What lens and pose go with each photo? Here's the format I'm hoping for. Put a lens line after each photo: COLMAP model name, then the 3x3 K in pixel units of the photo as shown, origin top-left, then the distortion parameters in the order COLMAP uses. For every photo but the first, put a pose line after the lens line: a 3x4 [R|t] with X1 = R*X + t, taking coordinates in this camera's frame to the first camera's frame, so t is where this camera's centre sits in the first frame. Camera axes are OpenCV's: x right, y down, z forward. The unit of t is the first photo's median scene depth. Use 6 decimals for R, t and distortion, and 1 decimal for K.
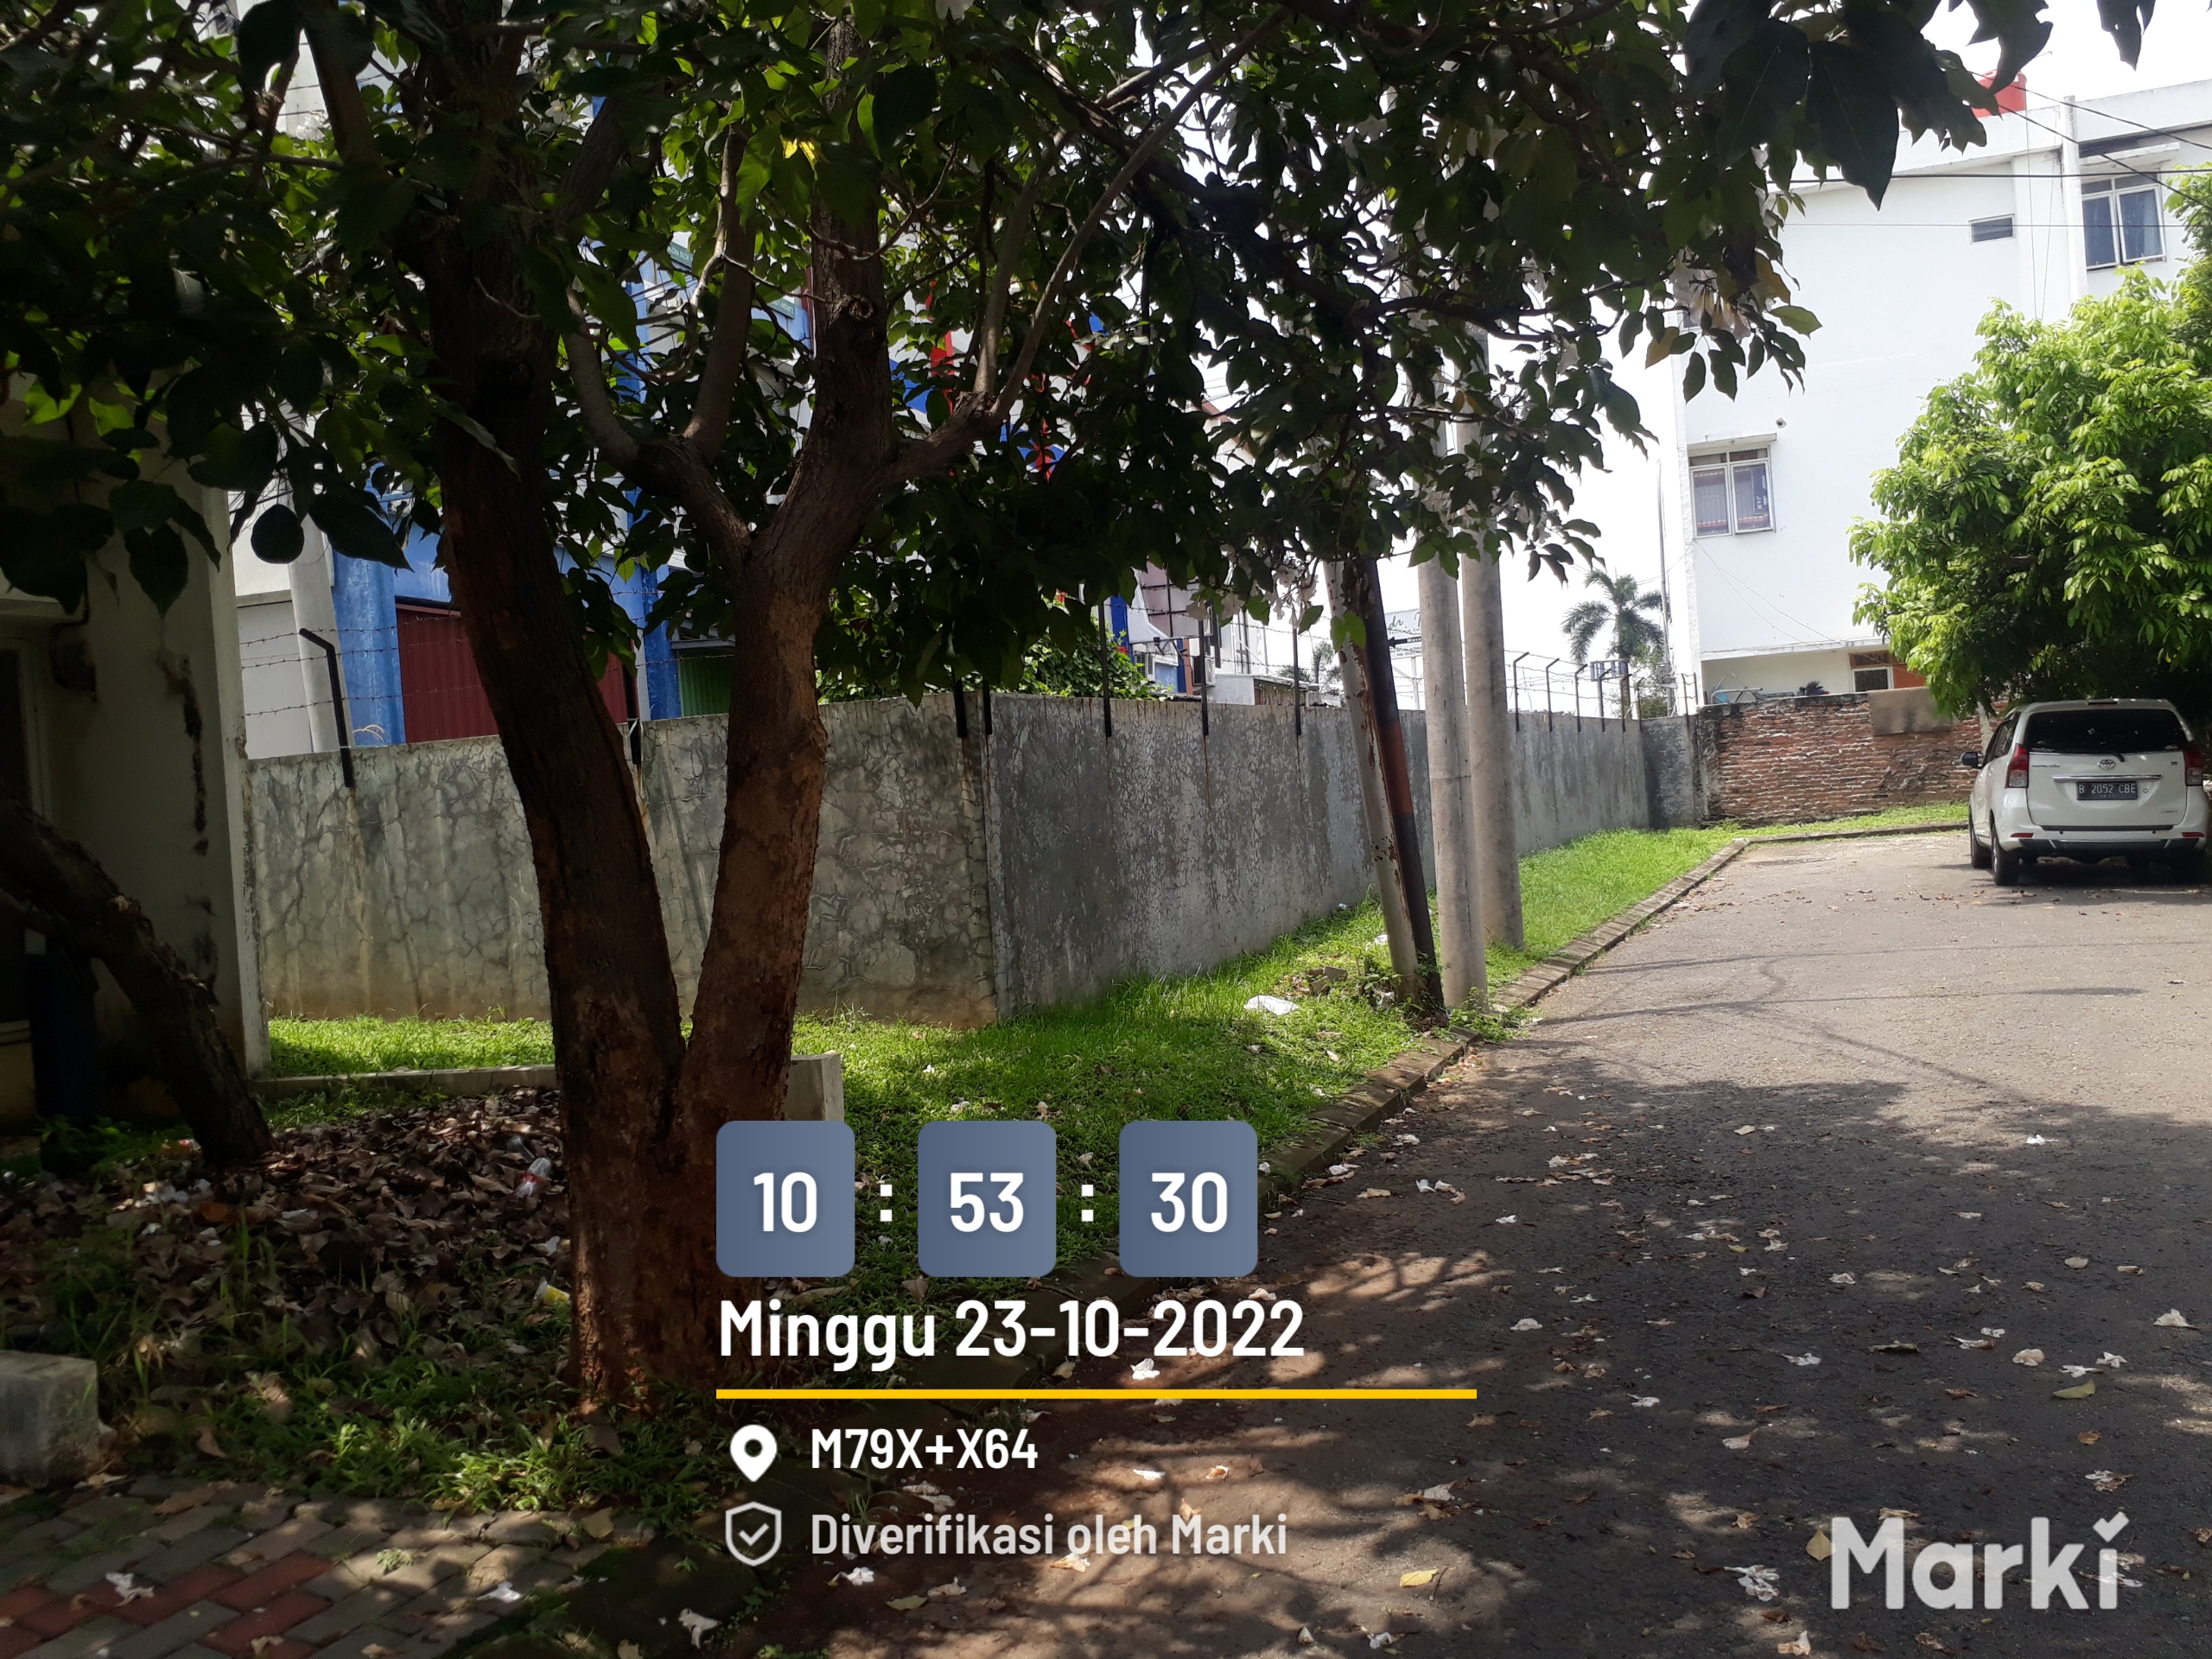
lens RADIAL K [[1720.6, 0, 1106.0], [0, 1720.6, 829.5], [0, 0, 1]] dist [0.009618, -0.004500]
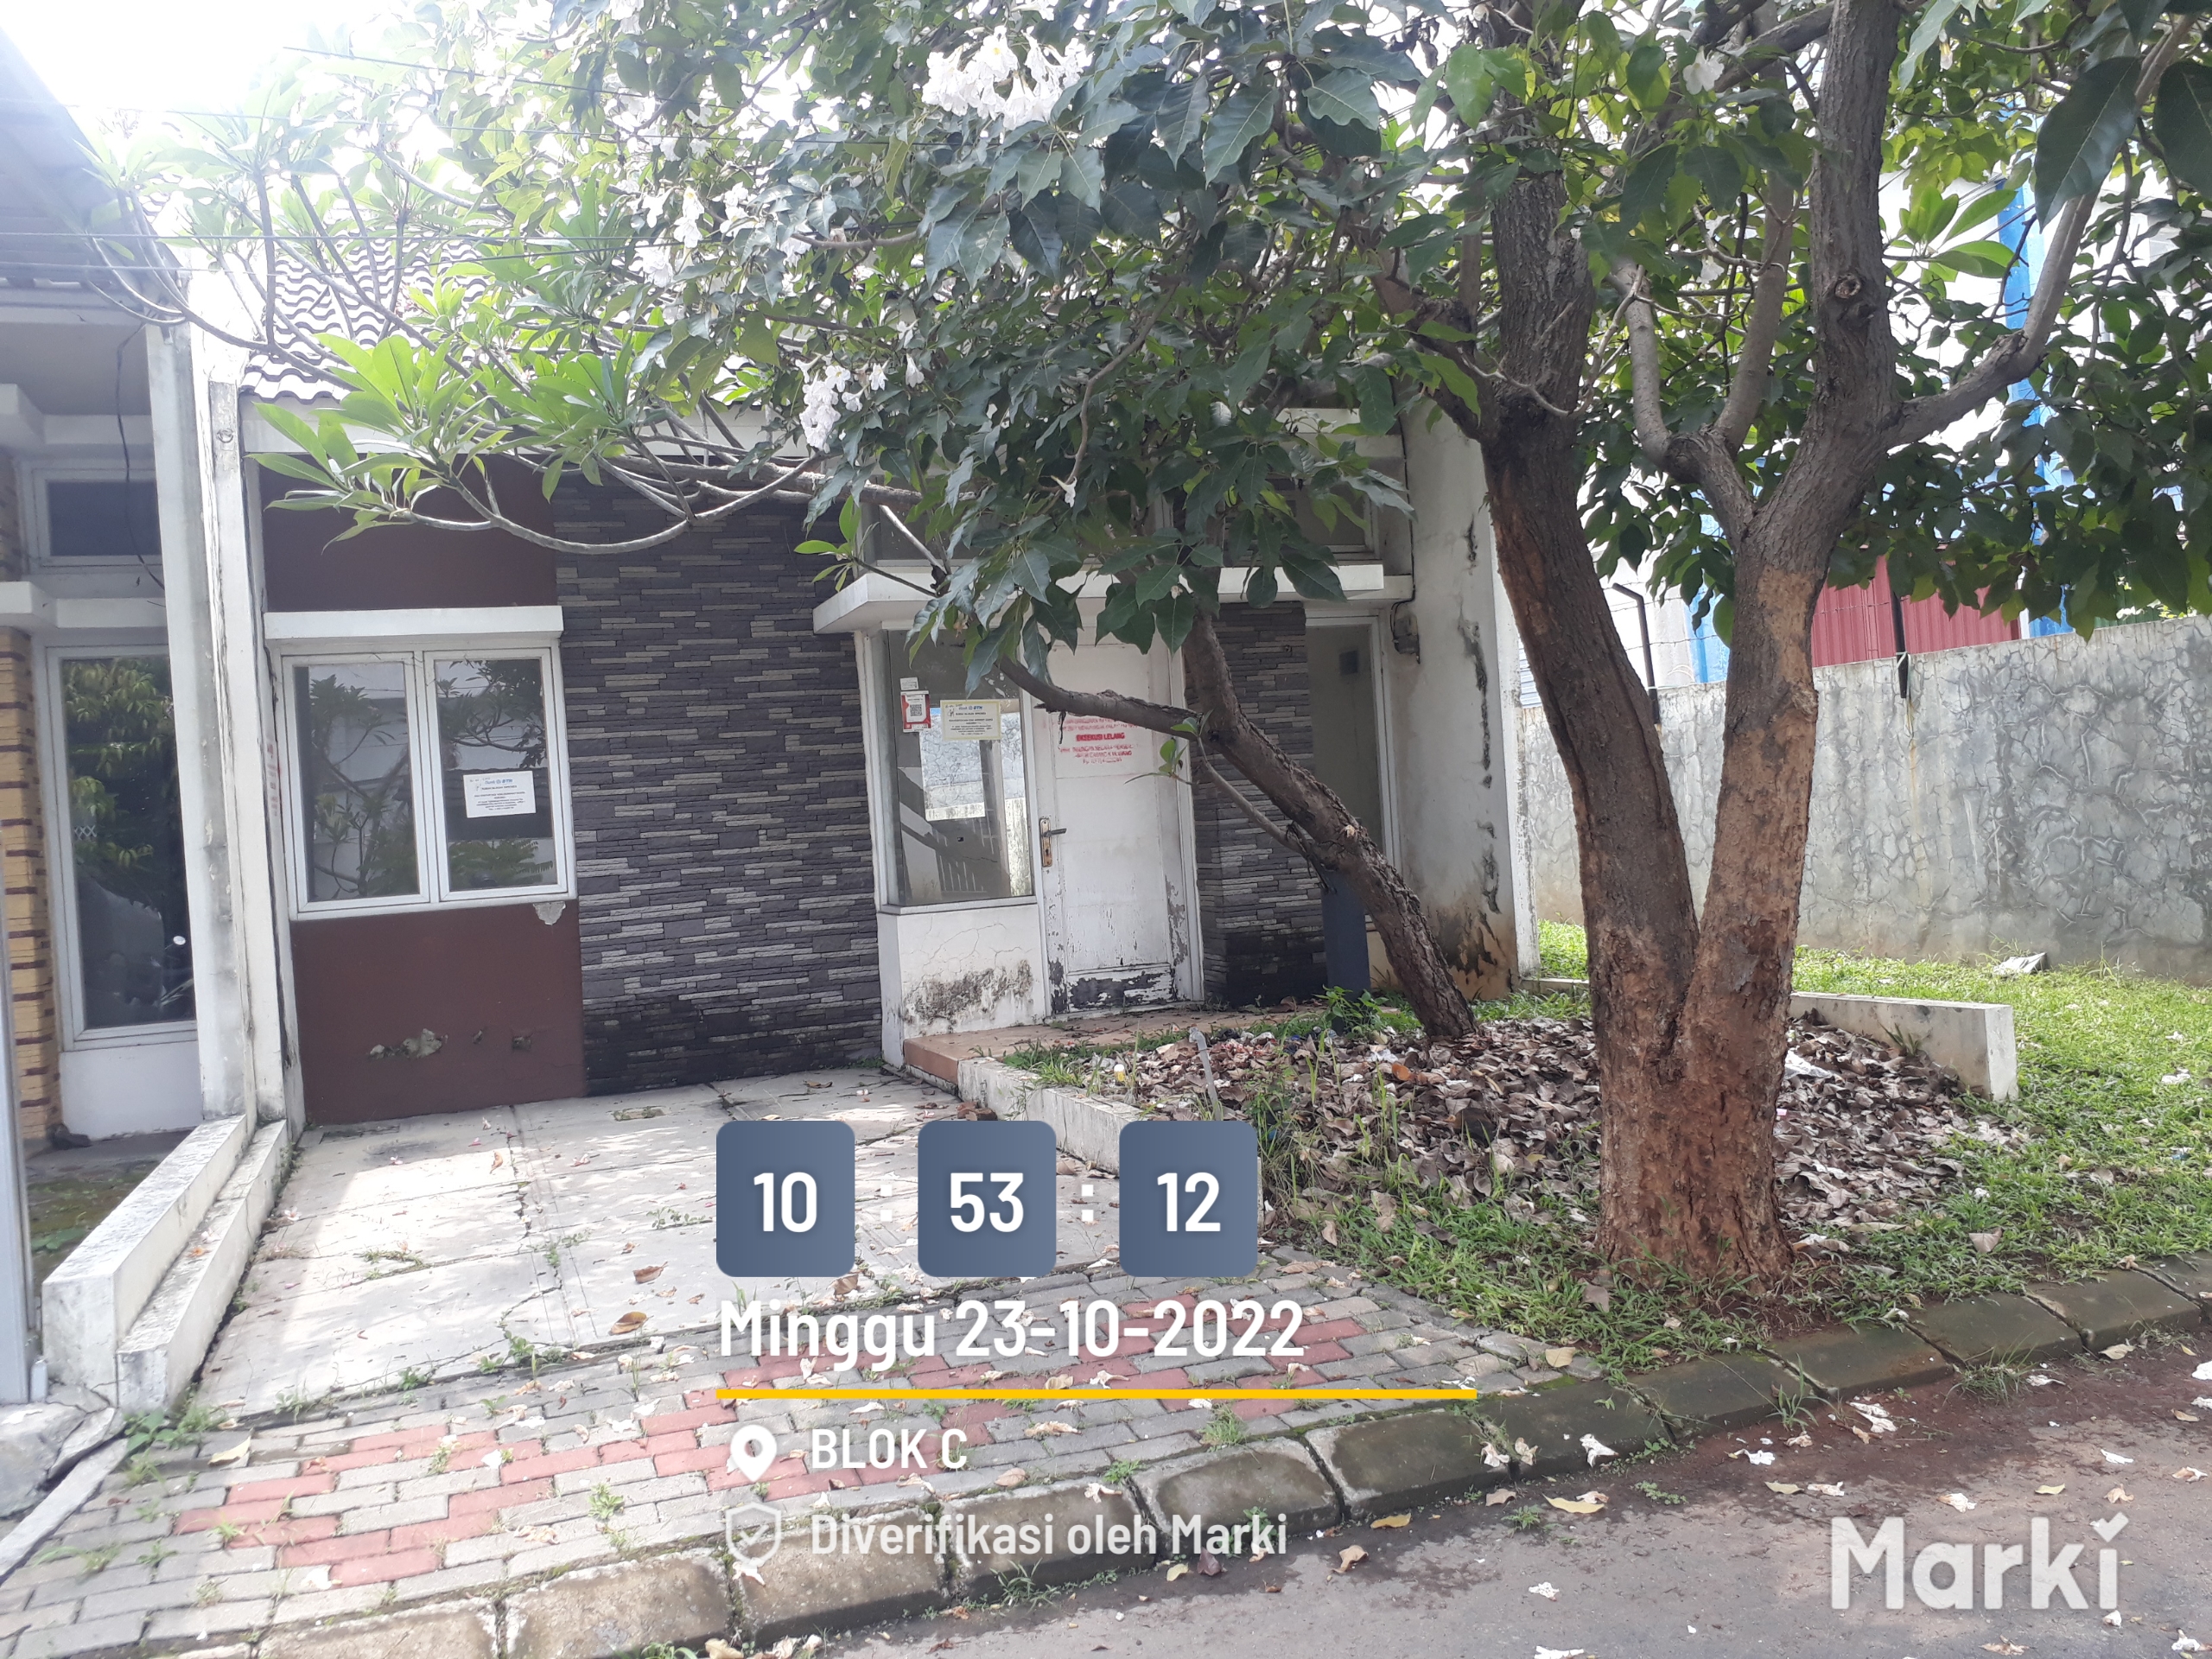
lens RADIAL K [[1720.6, 0, 1106.0], [0, 1720.6, 829.5], [0, 0, 1]] dist [0.009618, -0.004500]
pose [[0.696811, 0.029823, -0.716635, 0.153106], [0.003891, 0.998963, 0.045356, -0.011882], [0.717245, -0.034393, 0.695972, -0.029959]]
